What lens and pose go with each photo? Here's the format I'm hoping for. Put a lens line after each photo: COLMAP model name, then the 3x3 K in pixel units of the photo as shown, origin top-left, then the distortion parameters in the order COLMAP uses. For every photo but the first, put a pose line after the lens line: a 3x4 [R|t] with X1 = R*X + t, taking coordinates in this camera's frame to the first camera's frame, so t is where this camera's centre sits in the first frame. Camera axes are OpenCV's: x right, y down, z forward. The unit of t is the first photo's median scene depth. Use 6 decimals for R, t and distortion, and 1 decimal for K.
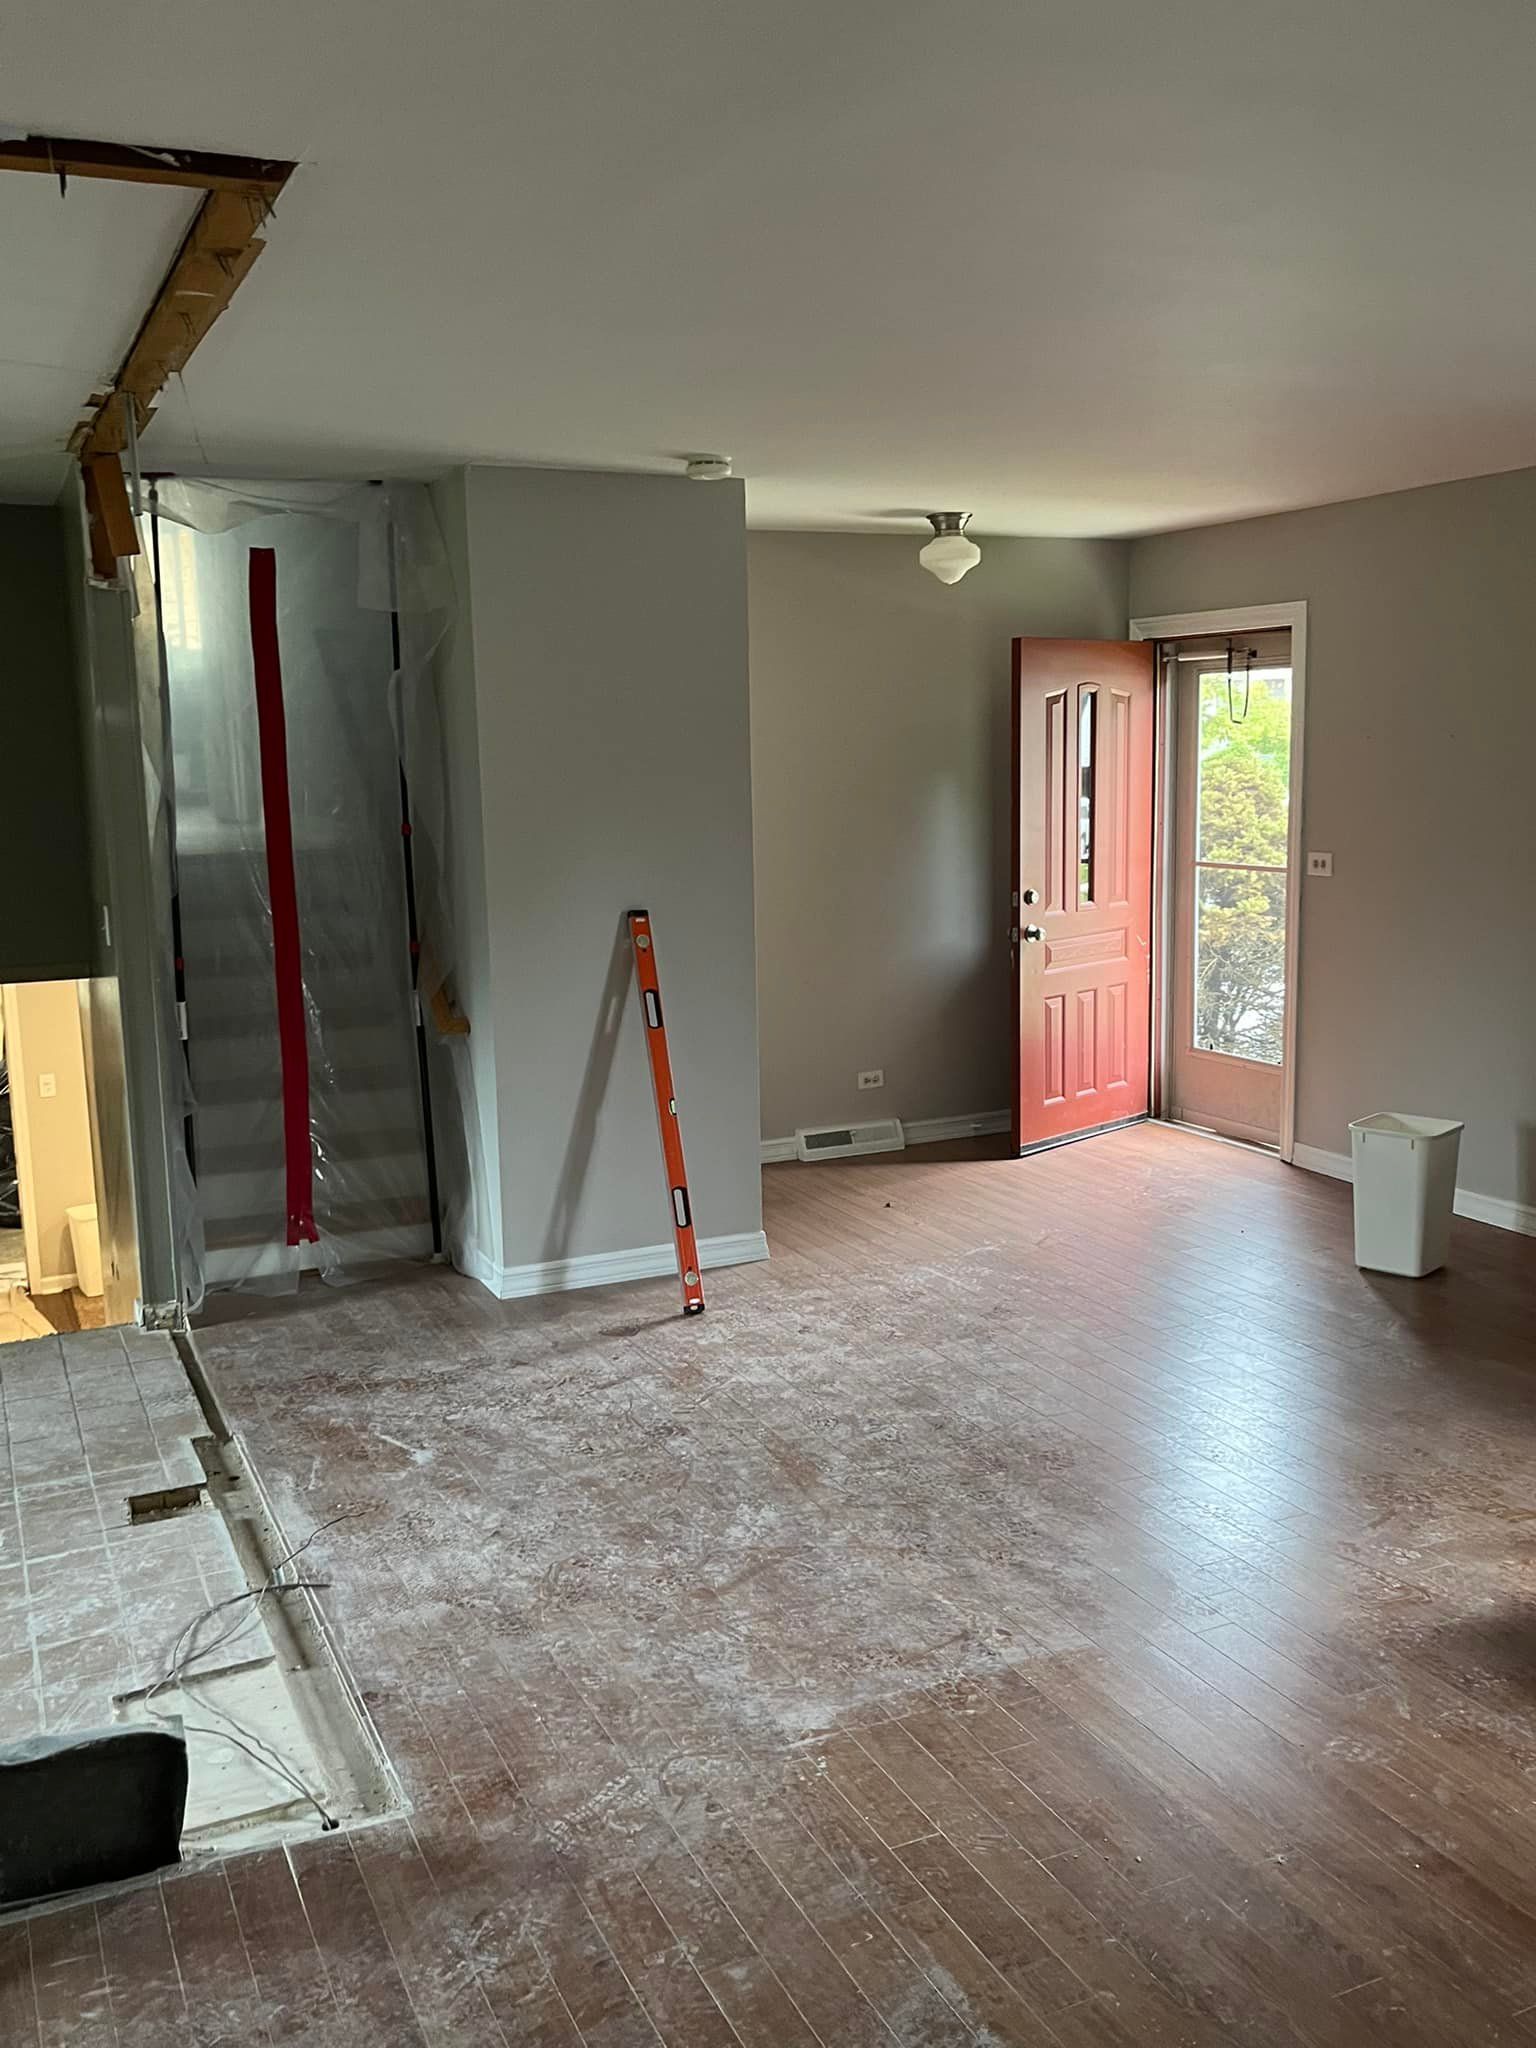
lens RADIAL K [[1799.4, 0, 770.1], [0, 1799.4, 1035.7], [0, 0, 1]] dist [0.031692, -0.017388]
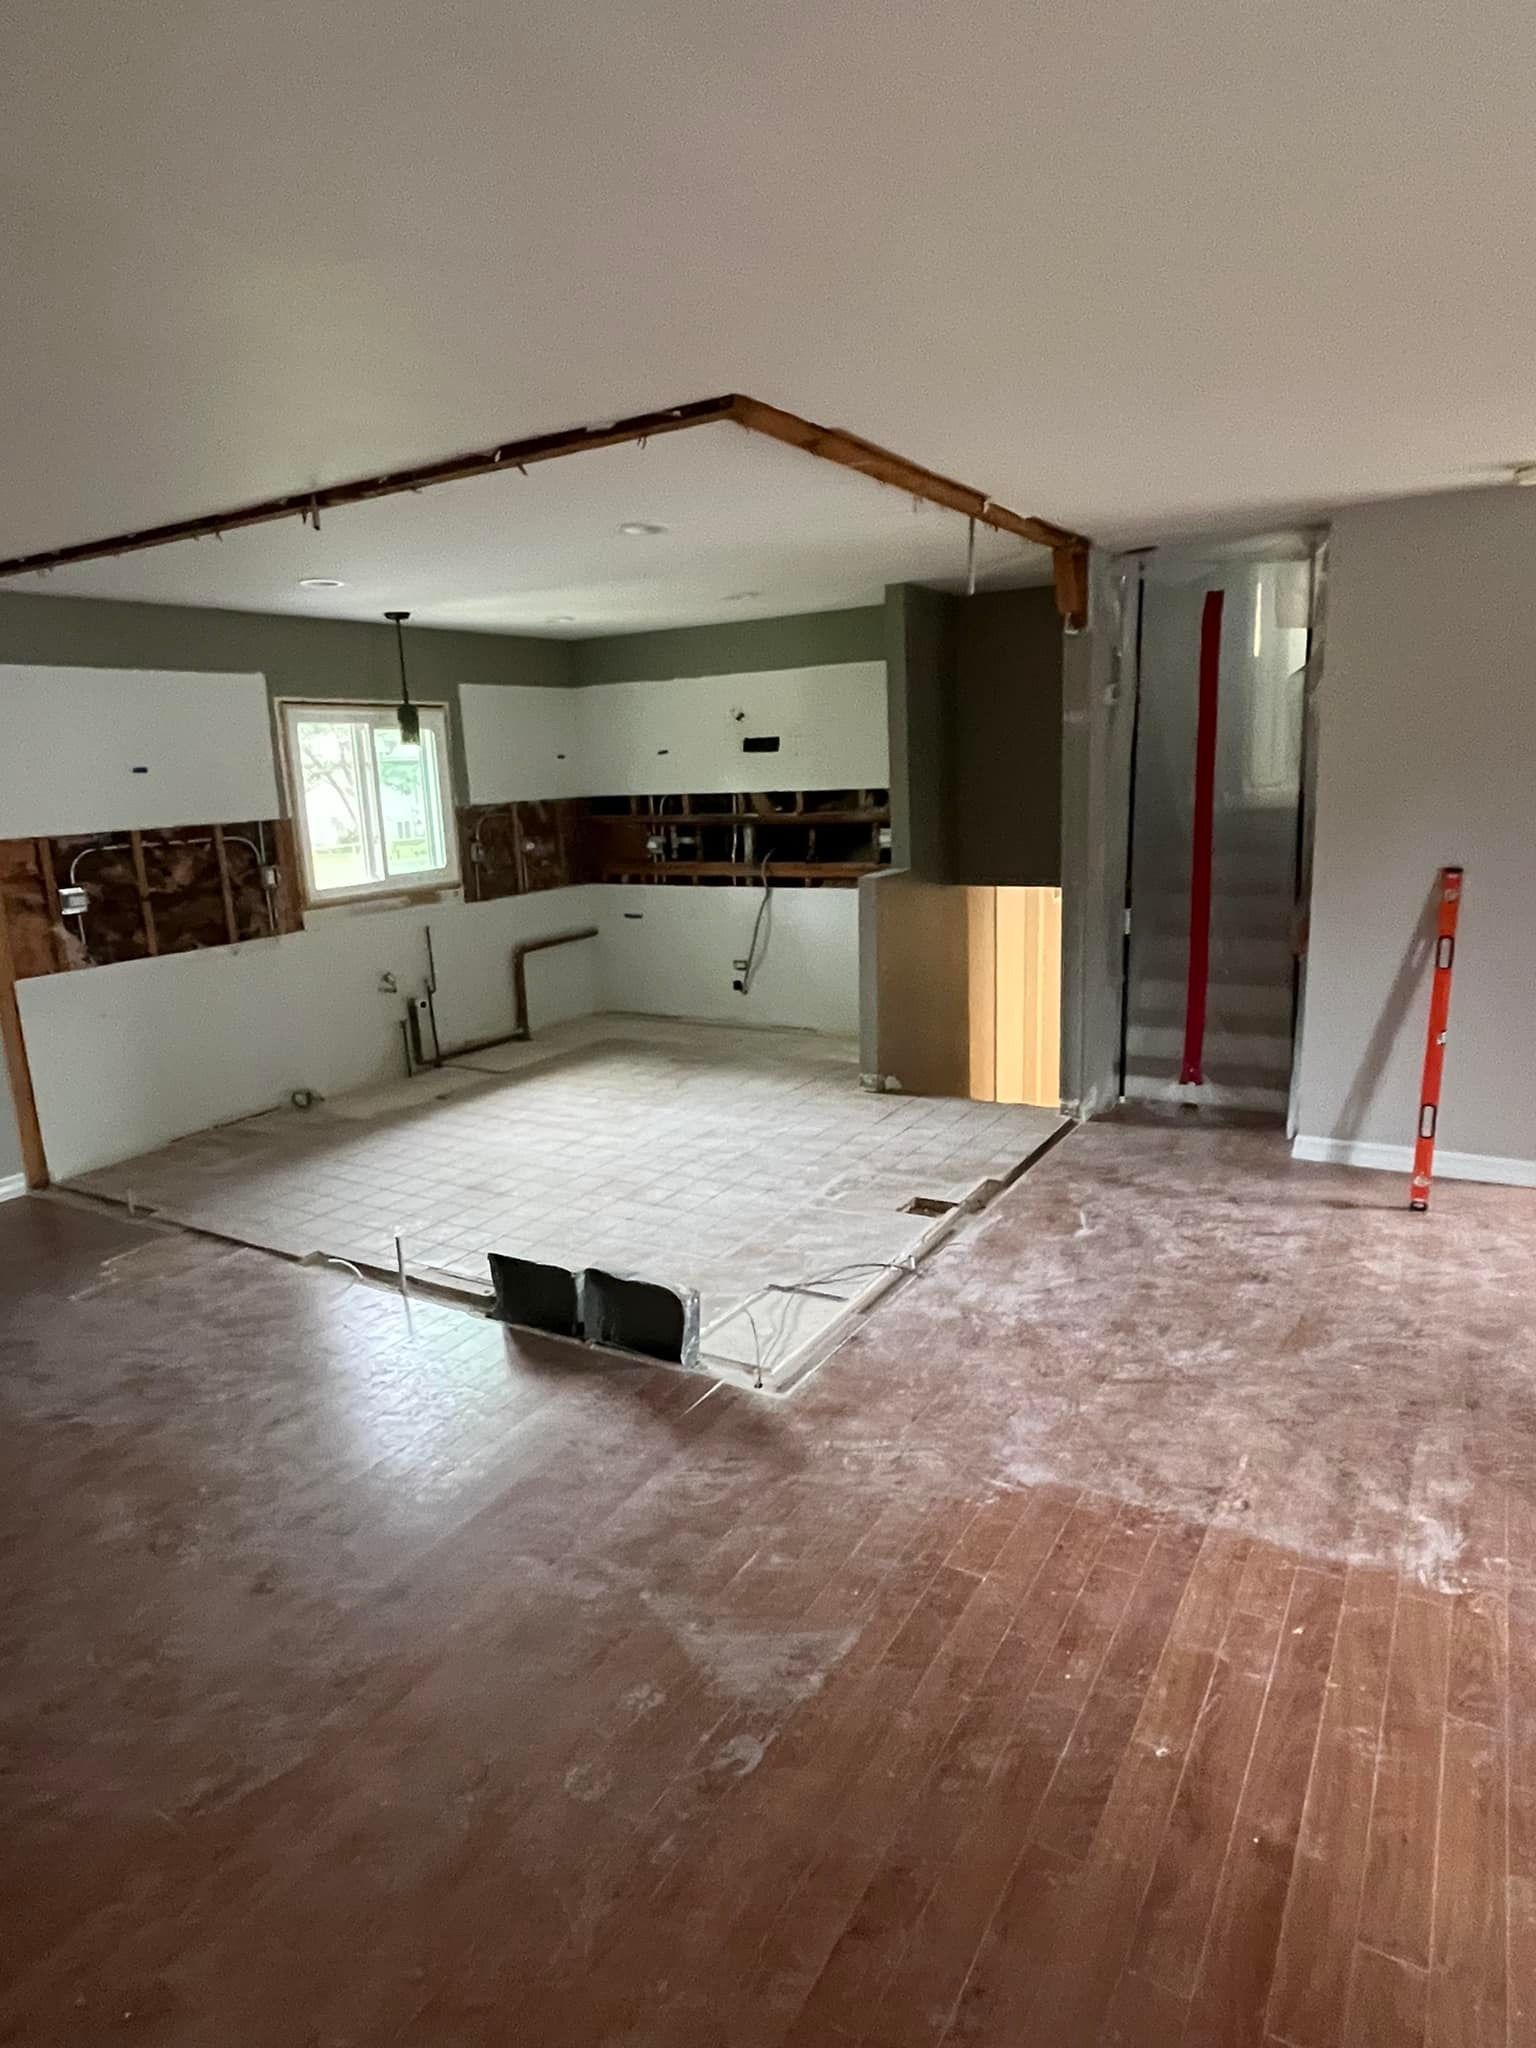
lens RADIAL K [[1204.1, 0, 769.1], [0, 1204.1, 1011.0], [0, 0, 1]] dist [0.003107, 0.001926]
pose [[0.567868, 0.165682, -0.806273, 0.402520], [-0.103613, 0.986129, 0.129666, -0.041573], [0.816573, 0.009907, 0.577158, 0.221874]]
